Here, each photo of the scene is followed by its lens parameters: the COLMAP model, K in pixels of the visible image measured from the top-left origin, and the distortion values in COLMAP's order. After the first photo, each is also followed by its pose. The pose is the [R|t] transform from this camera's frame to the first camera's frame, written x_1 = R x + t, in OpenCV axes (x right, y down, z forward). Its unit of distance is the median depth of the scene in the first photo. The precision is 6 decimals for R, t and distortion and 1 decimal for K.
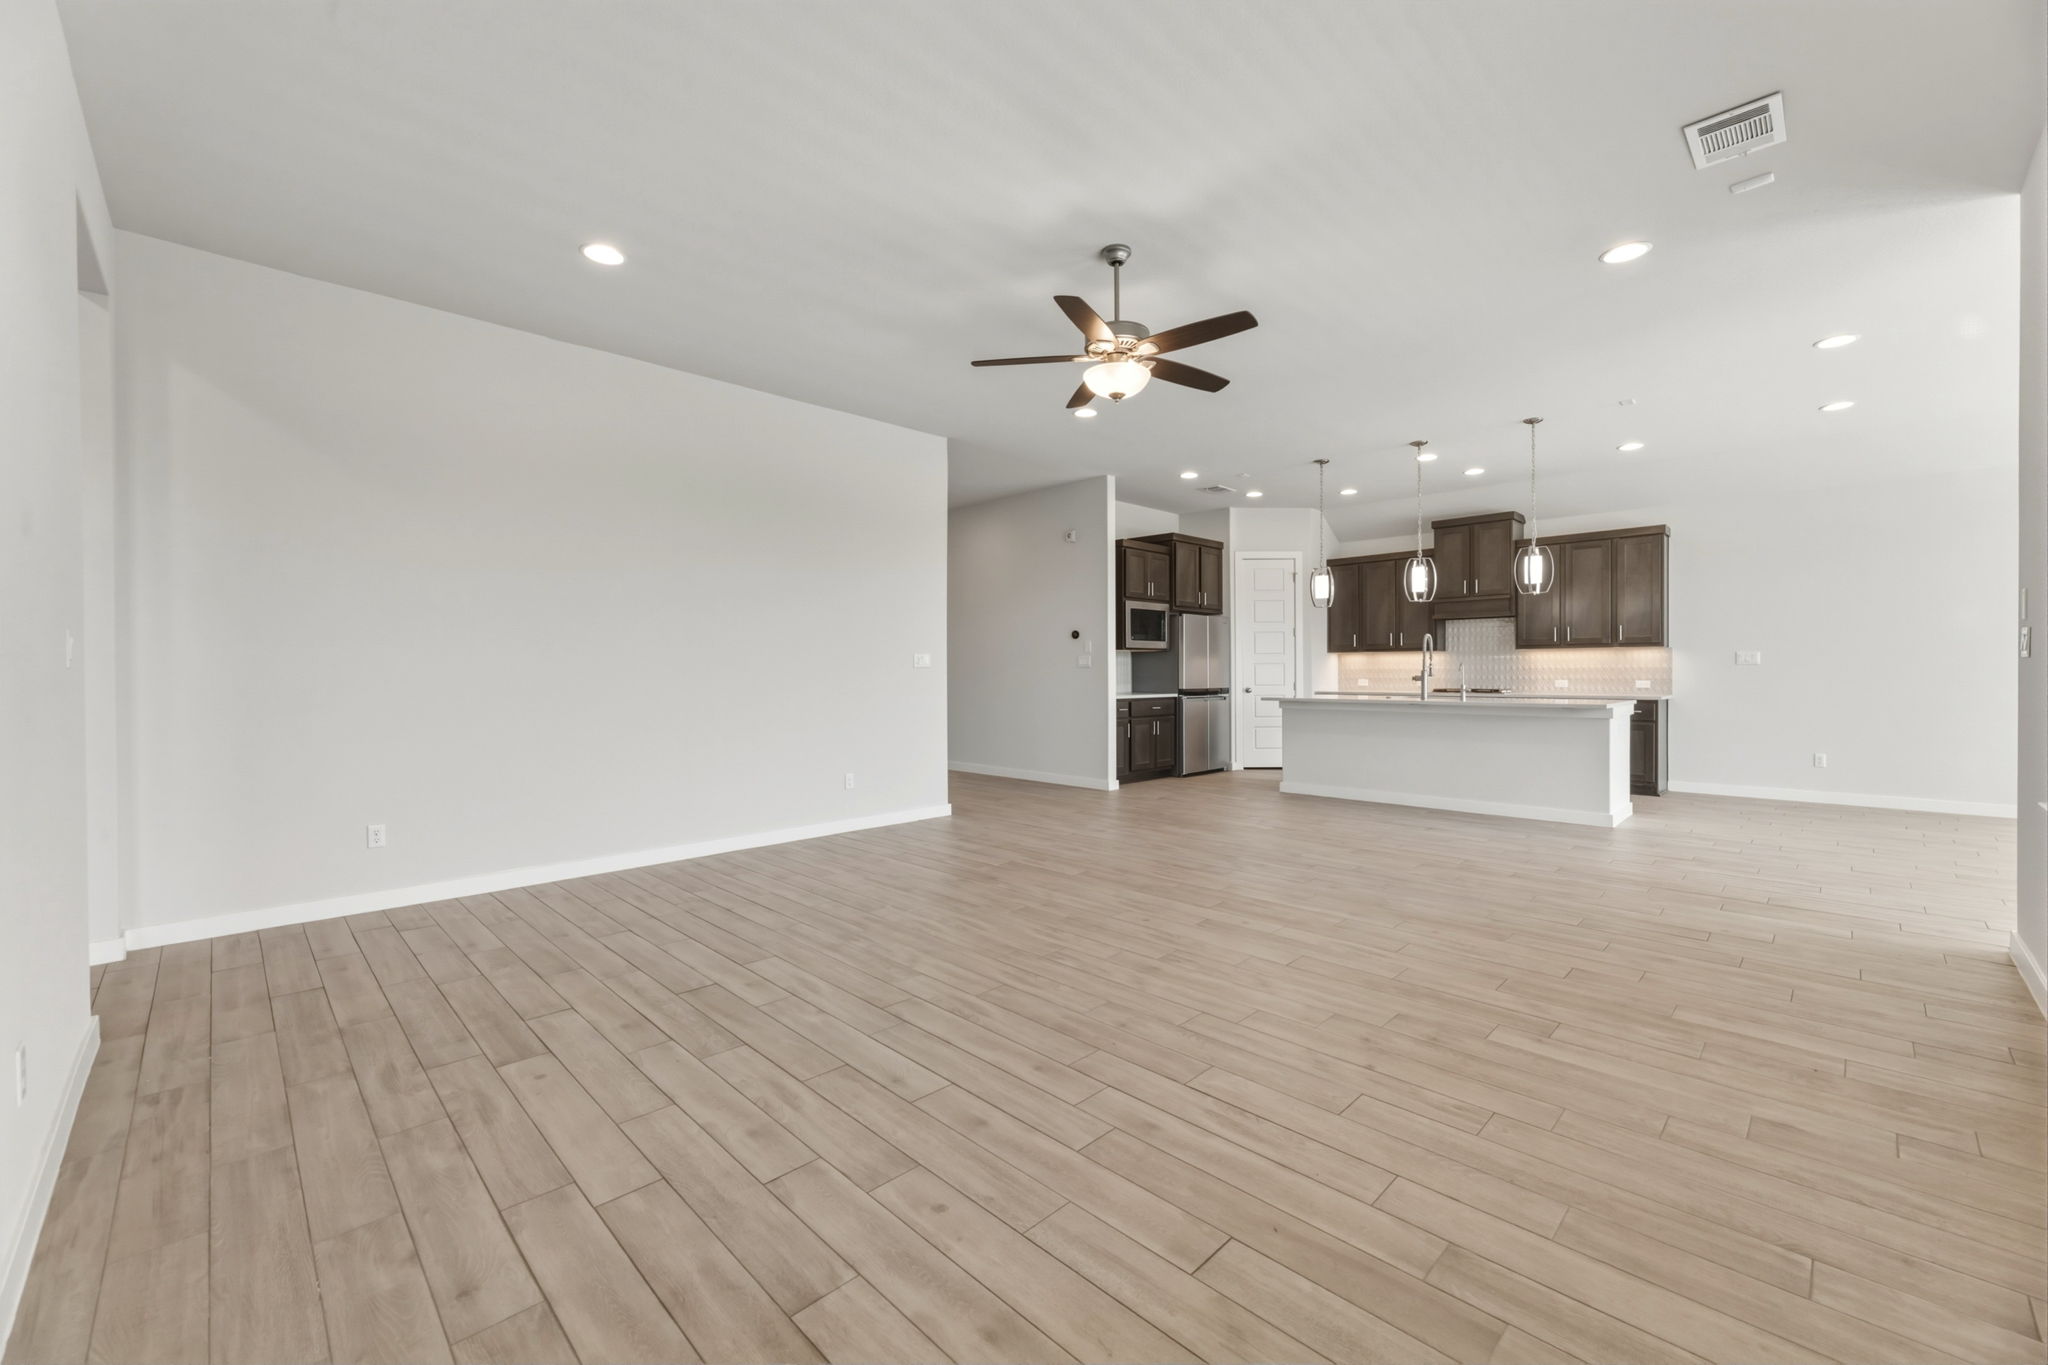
lens RADIAL K [[819.3, 0, 1029.1], [0, 819.3, 678.3], [0, 0, 1]] dist [0.000267, -0.000572]
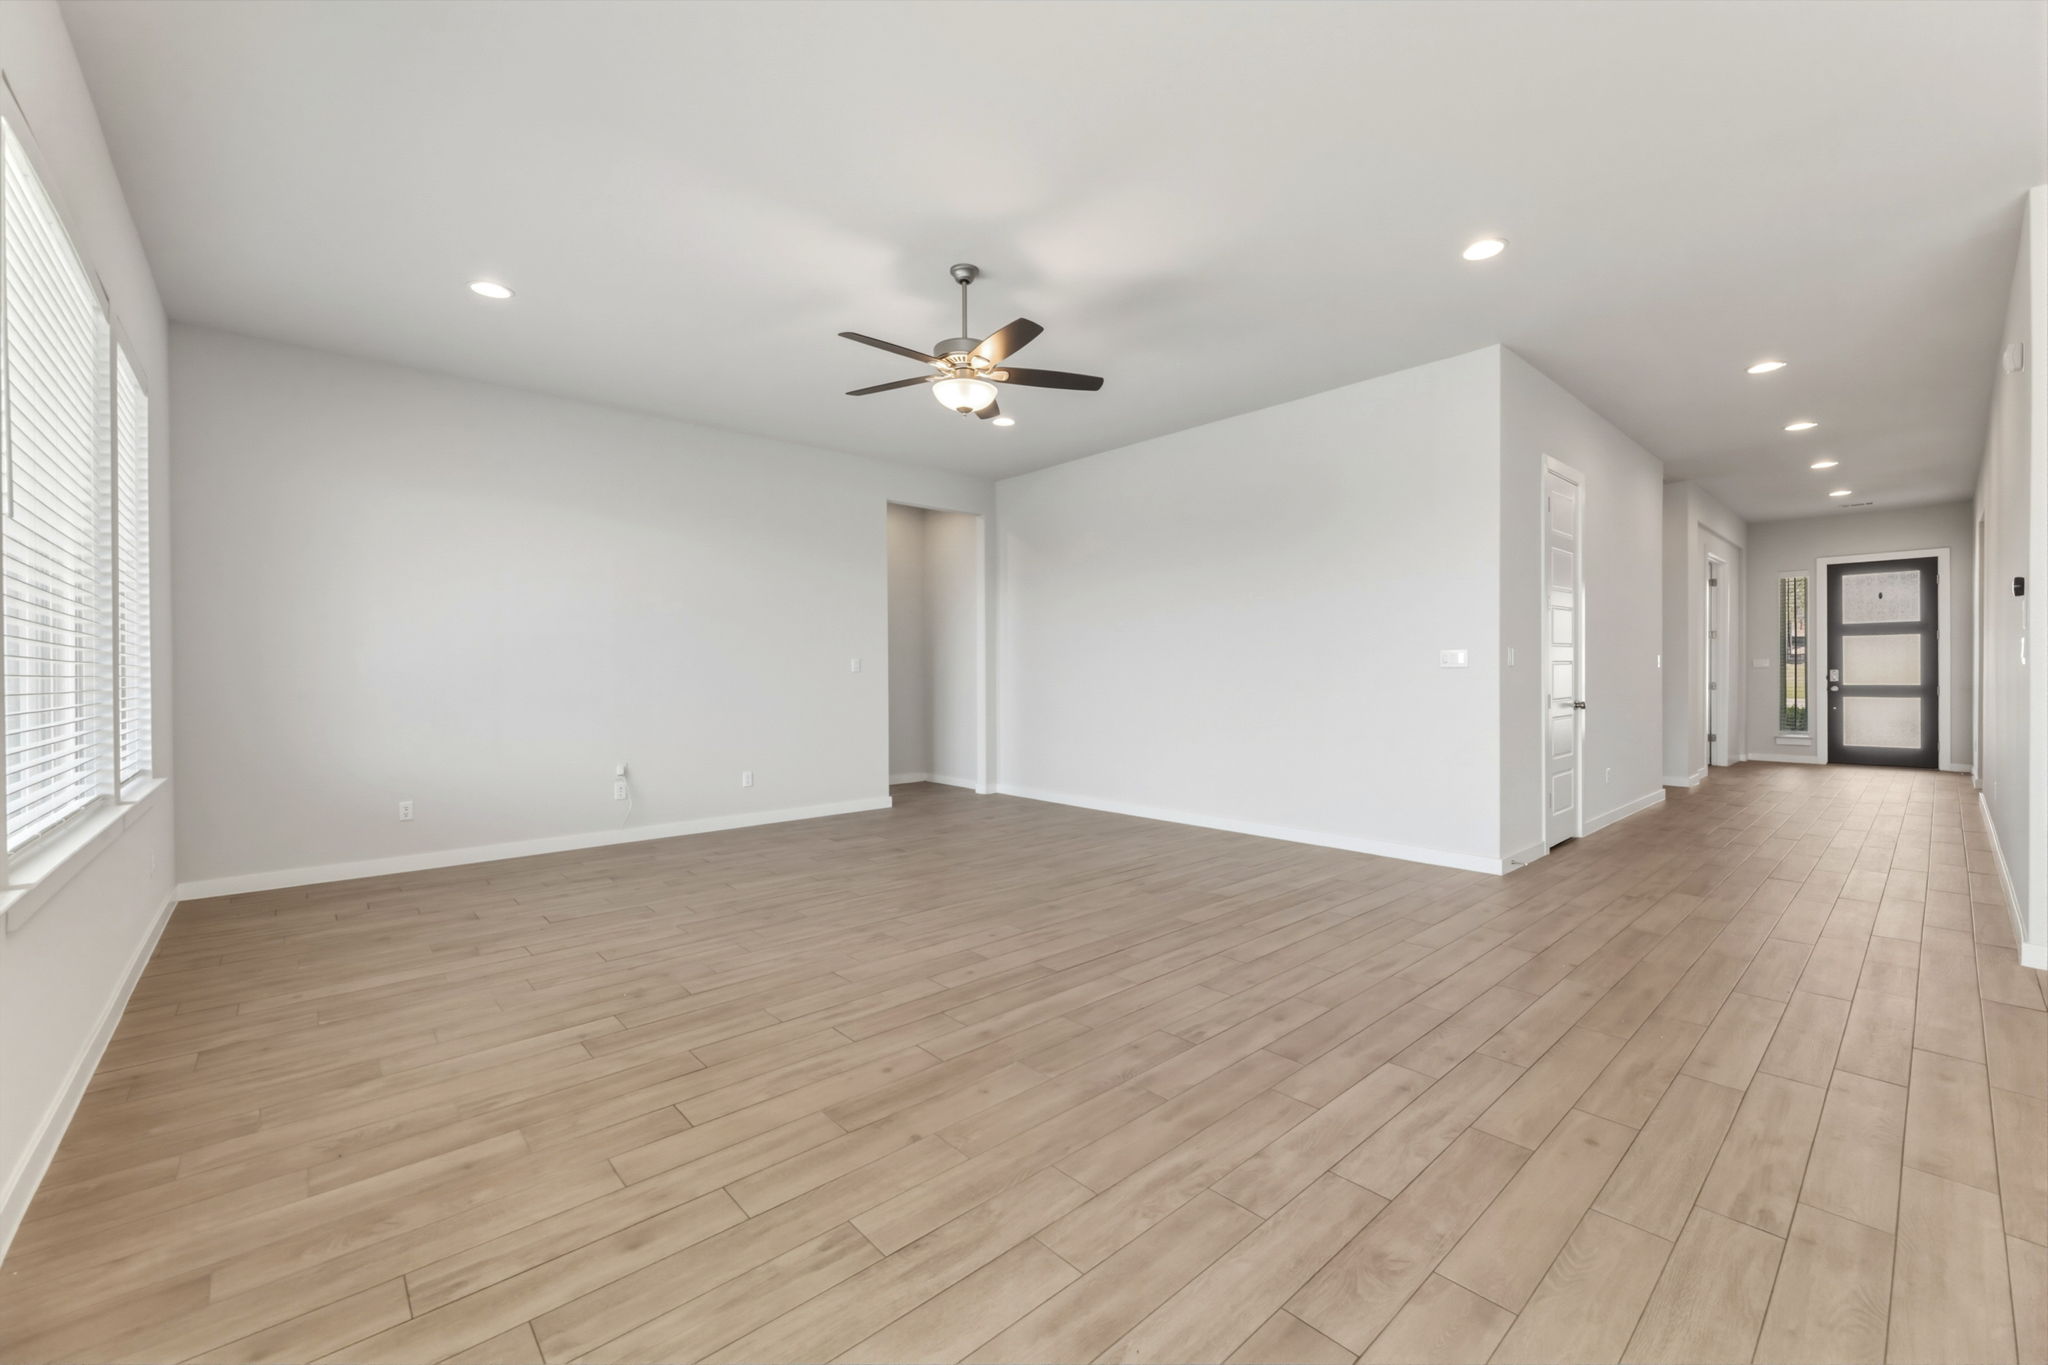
lens RADIAL K [[819.3, 0, 1029.1], [0, 819.3, 678.3], [0, 0, 1]] dist [0.000267, -0.000572]
pose [[-0.050295, 0.011694, -0.998666, 0.625707], [-0.003009, 0.999925, 0.011861, -0.010522], [0.998730, 0.003601, -0.050256, 0.621233]]
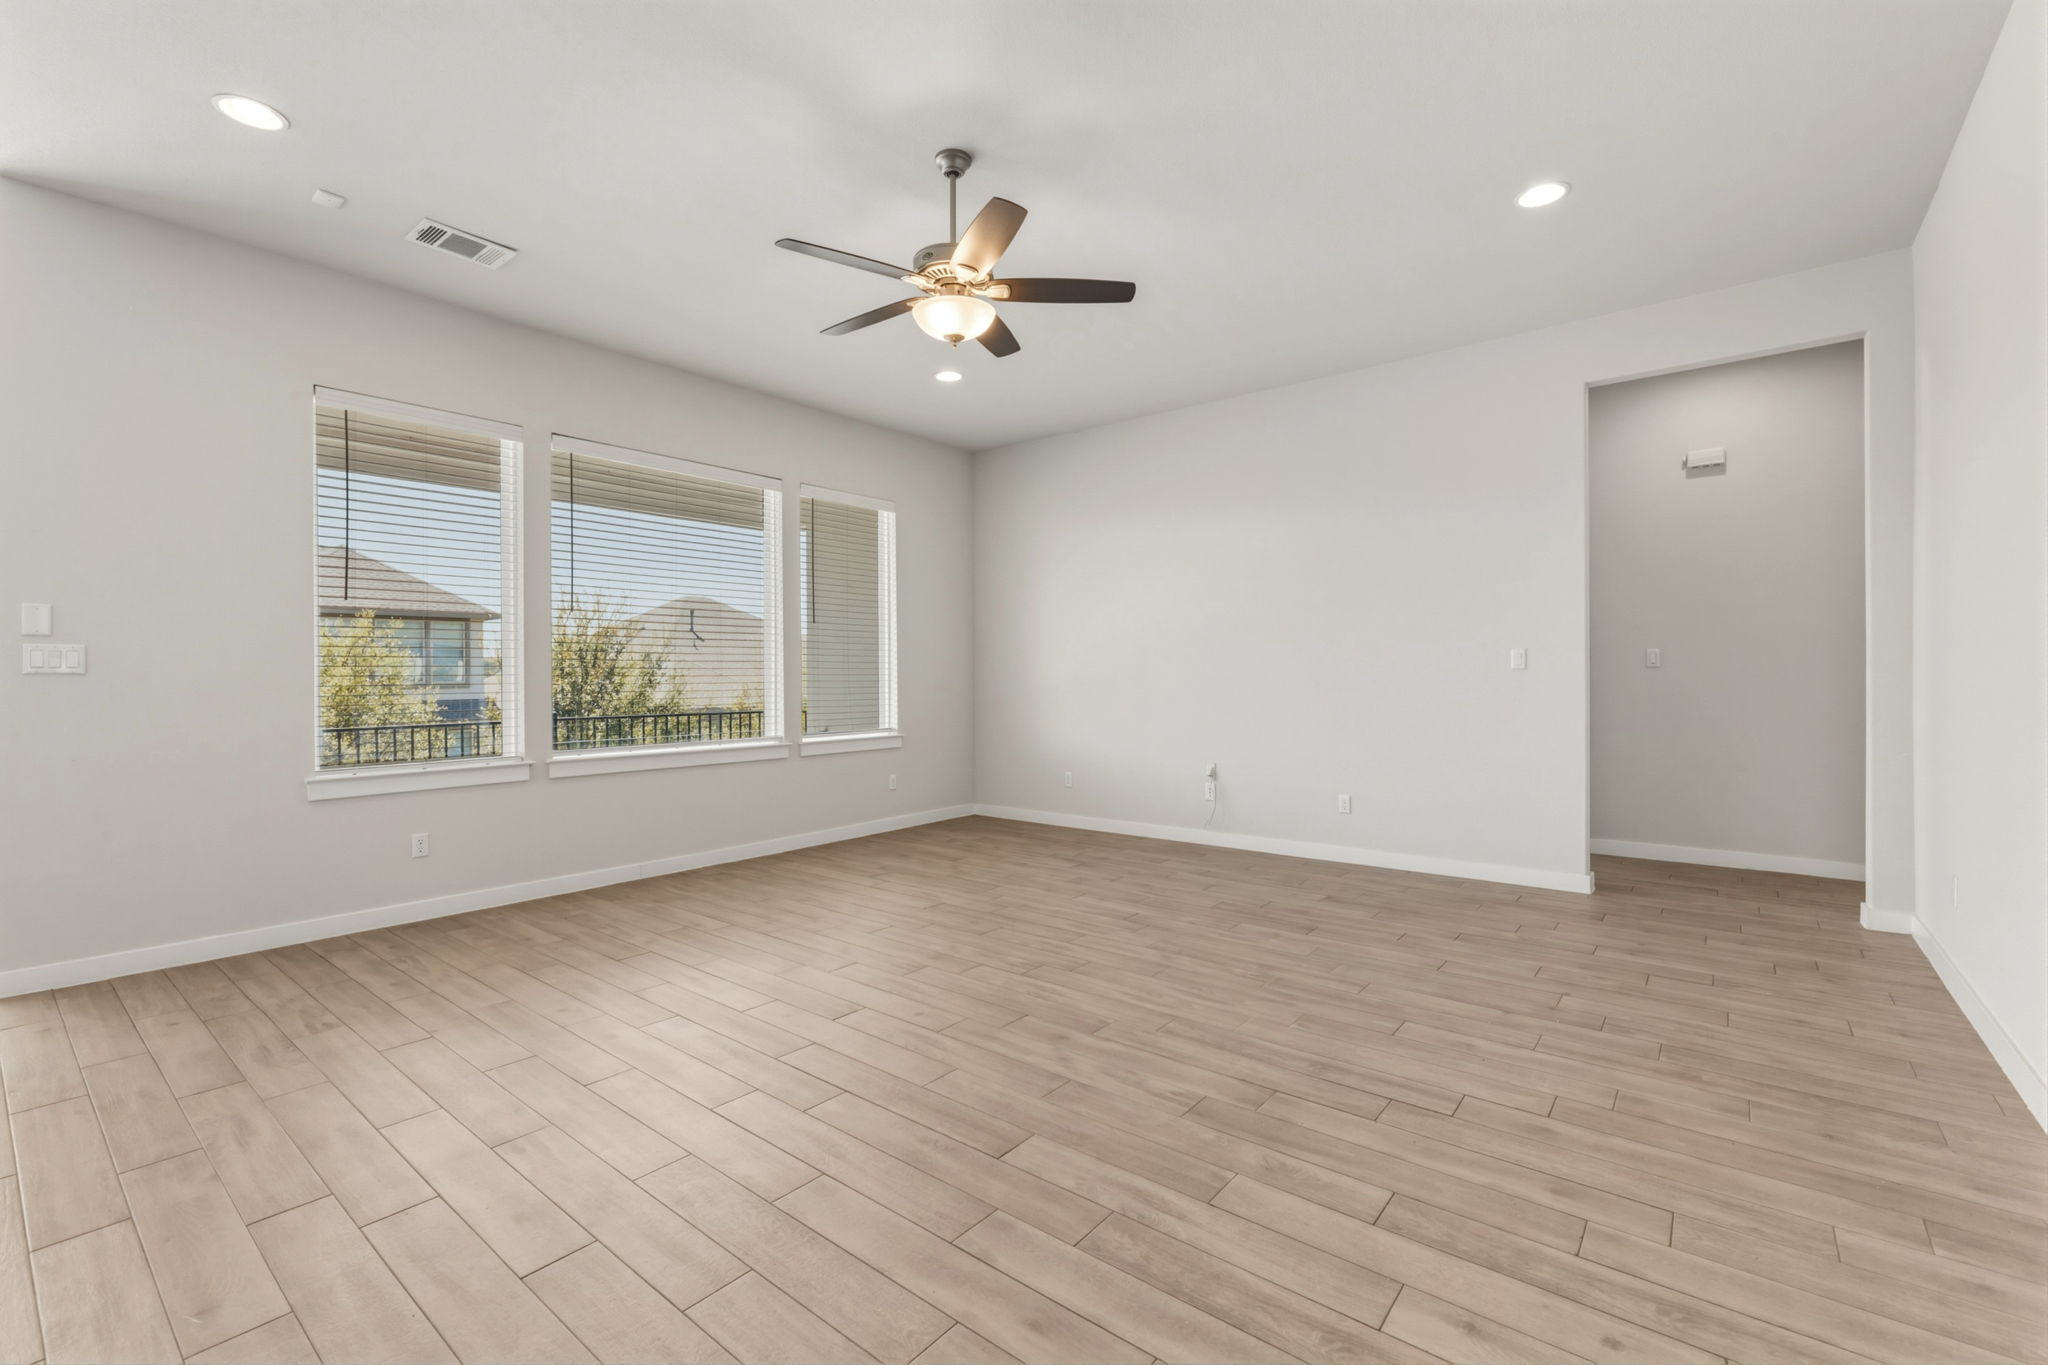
lens RADIAL K [[879.3, 0, 1024.0], [0, 879.3, 682.5], [0, 0, 1]] dist [0.001160, 0.000127]
pose [[-0.994434, 0.013250, -0.104522, 0.073178], [0.011418, 0.999771, 0.018107, -0.011281], [0.104738, 0.016812, -0.994358, 1.025708]]
